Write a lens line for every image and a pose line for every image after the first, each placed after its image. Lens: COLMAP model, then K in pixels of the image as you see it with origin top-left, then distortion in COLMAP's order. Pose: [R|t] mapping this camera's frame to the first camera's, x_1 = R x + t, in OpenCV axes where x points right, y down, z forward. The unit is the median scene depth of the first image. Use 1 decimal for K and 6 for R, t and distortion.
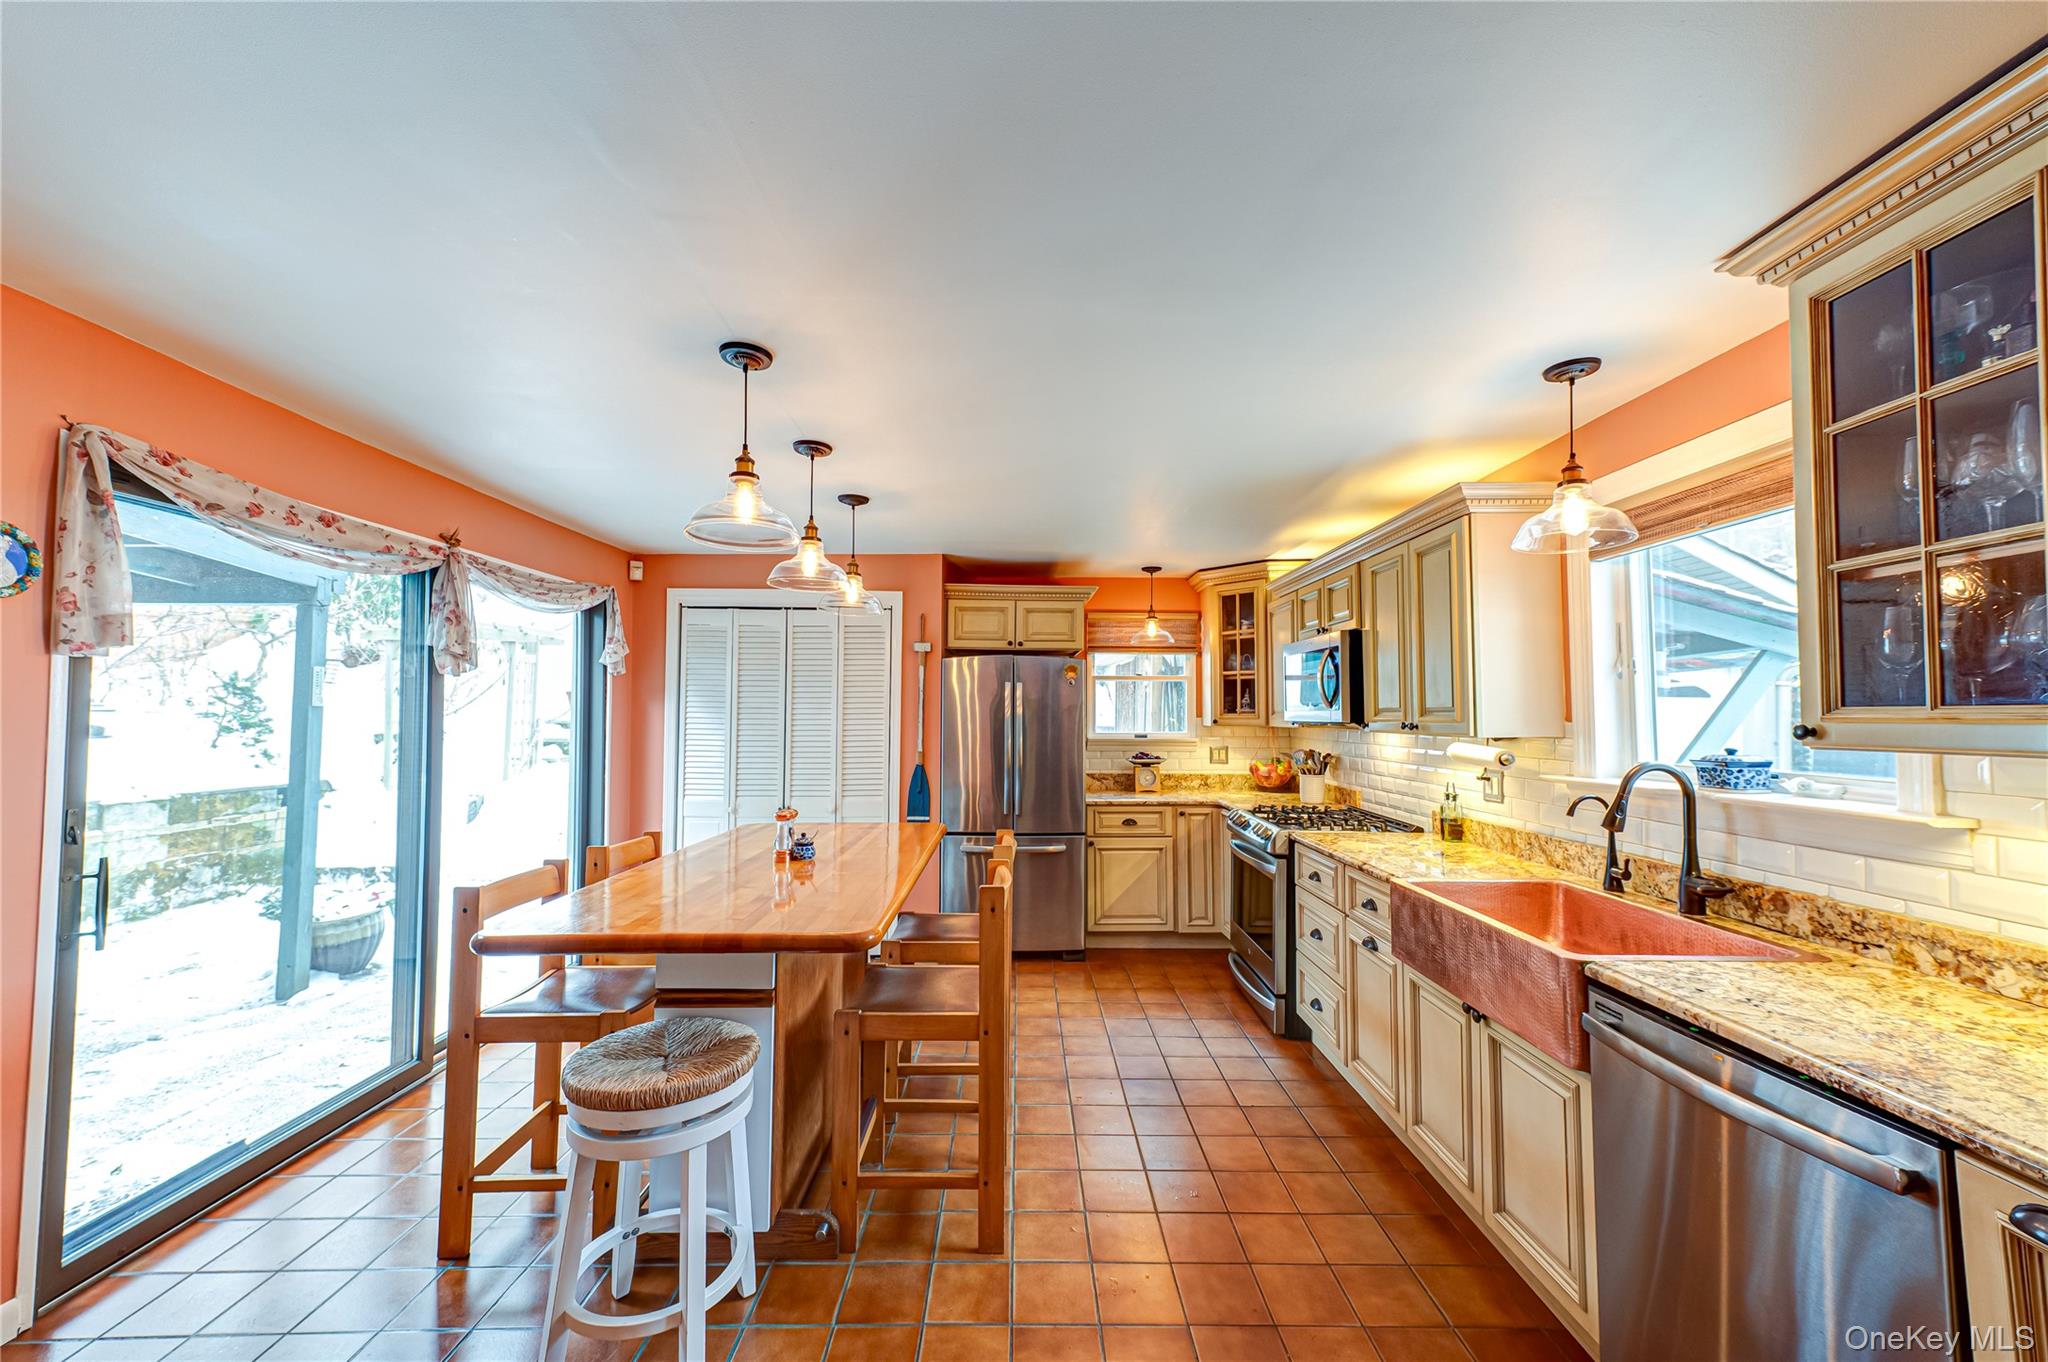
lens RADIAL K [[791.2, 0, 1025.7], [0, 791.2, 688.5], [0, 0, 1]] dist [0.015668, 0.000128]
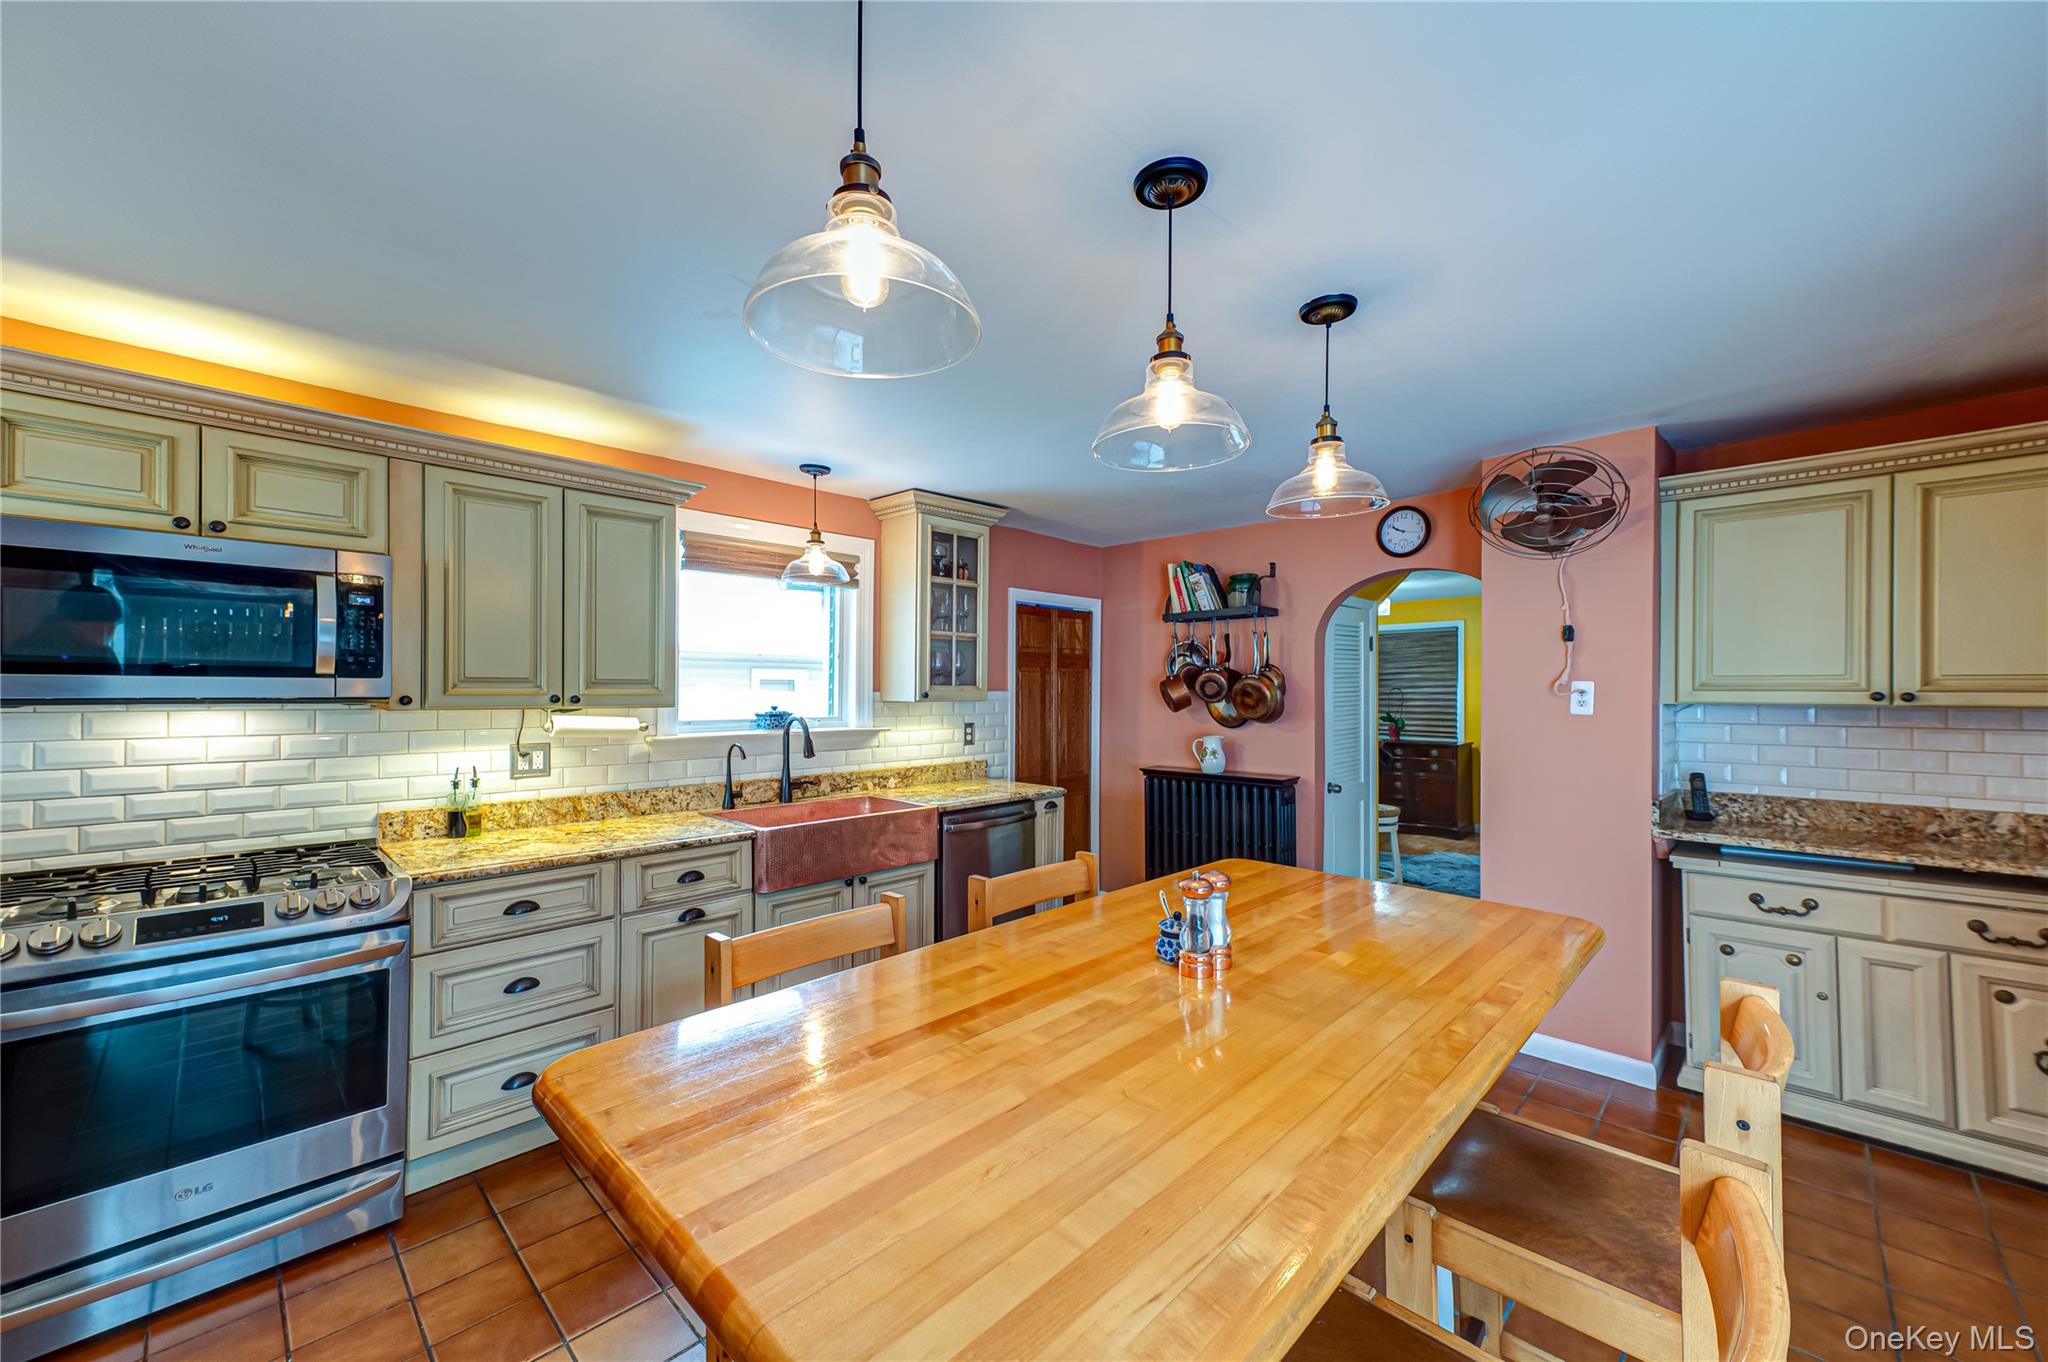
lens RADIAL K [[791.2, 0, 1036.4], [0, 791.2, 684.2], [0, 0, 1]] dist [0.015668, 0.000128]
pose [[-0.717292, -0.003437, 0.696764, -0.447600], [-0.031590, 0.999120, -0.027591, 0.033883], [-0.696056, -0.041802, -0.716770, 1.112227]]
